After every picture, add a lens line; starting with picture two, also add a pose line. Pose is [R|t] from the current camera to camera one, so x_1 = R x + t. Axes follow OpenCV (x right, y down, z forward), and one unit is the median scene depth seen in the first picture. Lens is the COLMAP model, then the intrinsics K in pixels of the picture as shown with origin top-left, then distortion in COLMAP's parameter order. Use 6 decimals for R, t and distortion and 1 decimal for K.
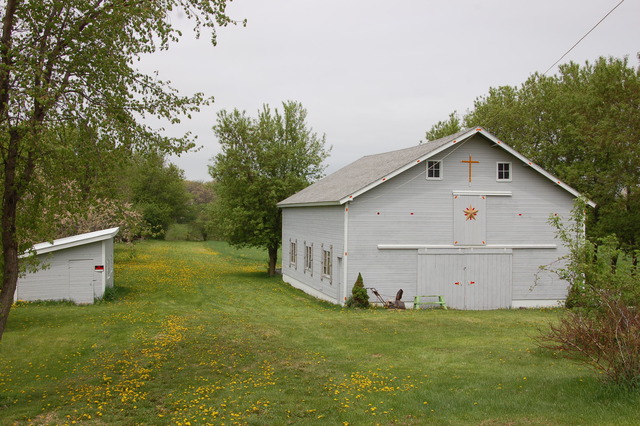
lens RADIAL K [[710.7, 0, 320.7], [0, 710.7, 214.0], [0, 0, 1]] dist [0.033780, 0.000000]
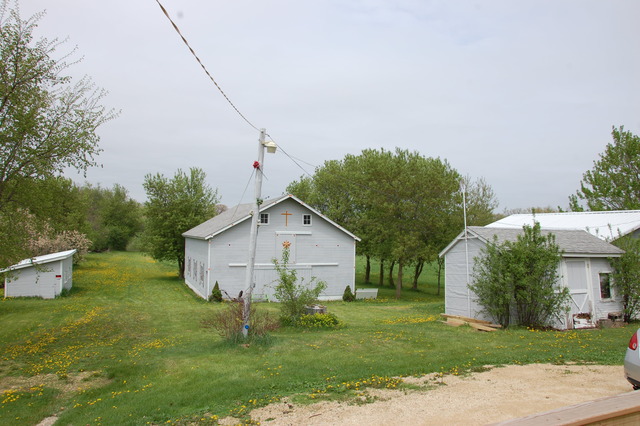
lens RADIAL K [[516.2, 0, 319.9], [0, 516.2, 213.6], [0, 0, 1]] dist [-0.073850, 0.012082]
pose [[0.993945, 0.012021, 0.109220, 0.147042], [-0.009400, 0.999656, -0.024479, -0.042937], [-0.109477, 0.023305, 0.993716, -0.205535]]
